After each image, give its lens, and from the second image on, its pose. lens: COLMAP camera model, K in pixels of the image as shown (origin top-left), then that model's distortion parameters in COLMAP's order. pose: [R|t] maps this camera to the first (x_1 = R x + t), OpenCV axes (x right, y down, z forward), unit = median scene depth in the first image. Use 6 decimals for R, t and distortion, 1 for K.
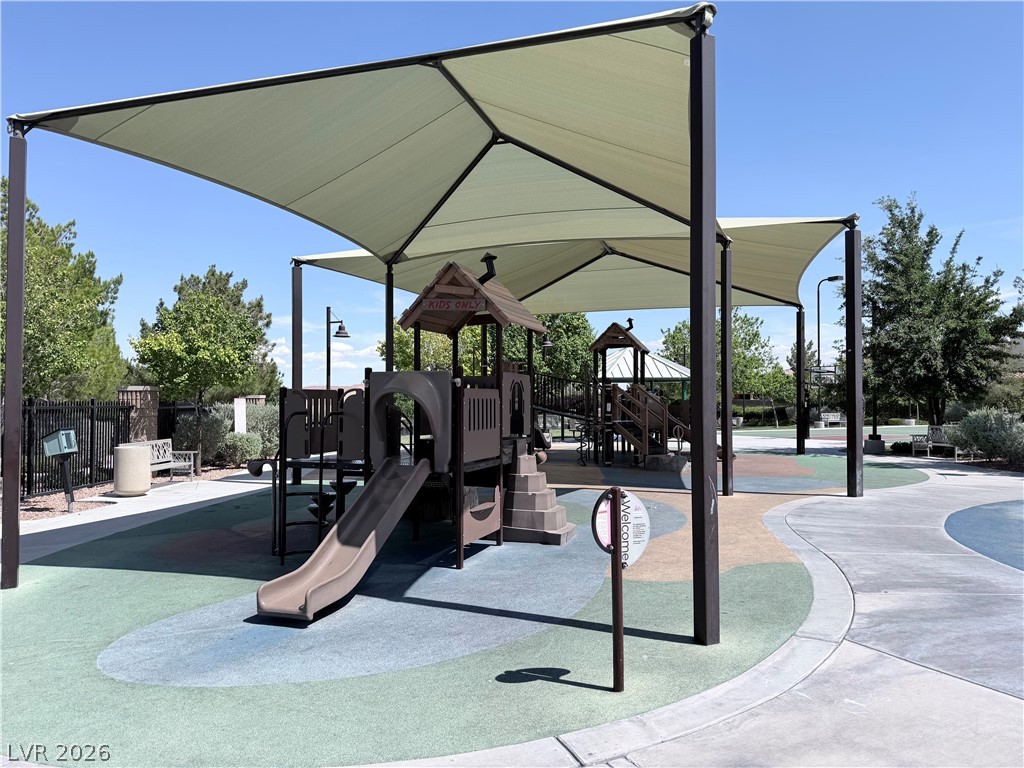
lens RADIAL K [[715.8, 0, 512.0], [0, 715.8, 384.0], [0, 0, 1]] dist [0.001943, 0.000140]
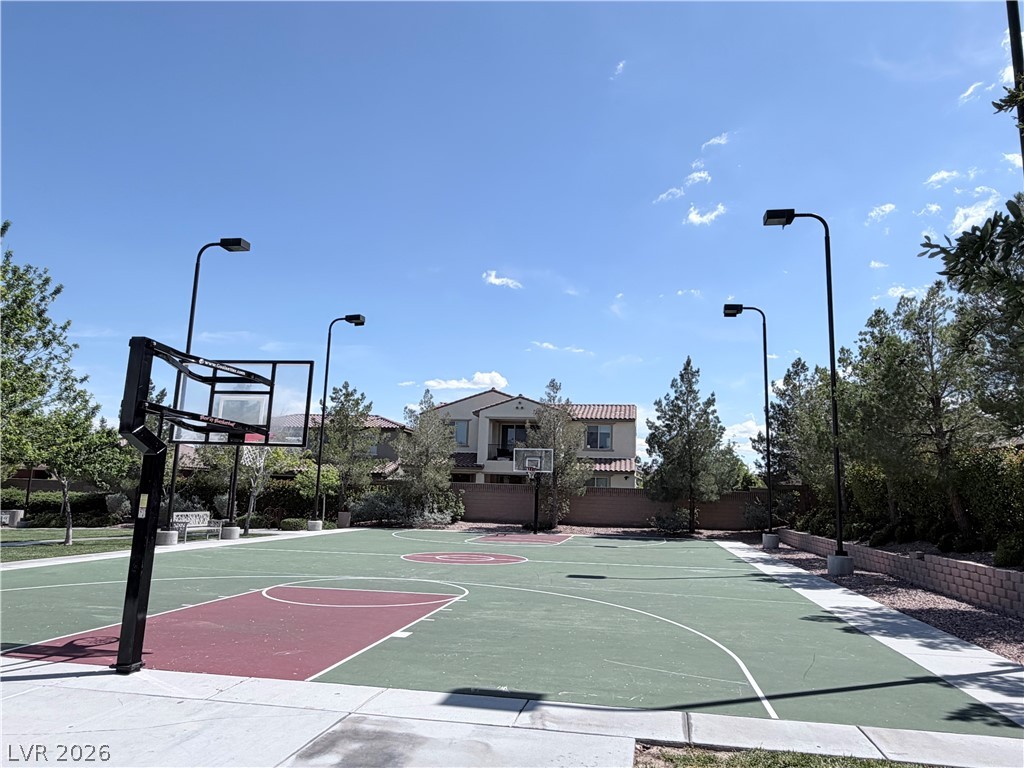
lens RADIAL K [[681.8, 0, 512.0], [0, 681.8, 384.0], [0, 0, 1]] dist [0.003224, 0.001420]
pose [[0.635480, 0.146071, 0.758175, 0.243507], [-0.050114, 0.987674, -0.148283, 0.013981], [-0.770490, 0.056236, 0.634967, 0.595723]]
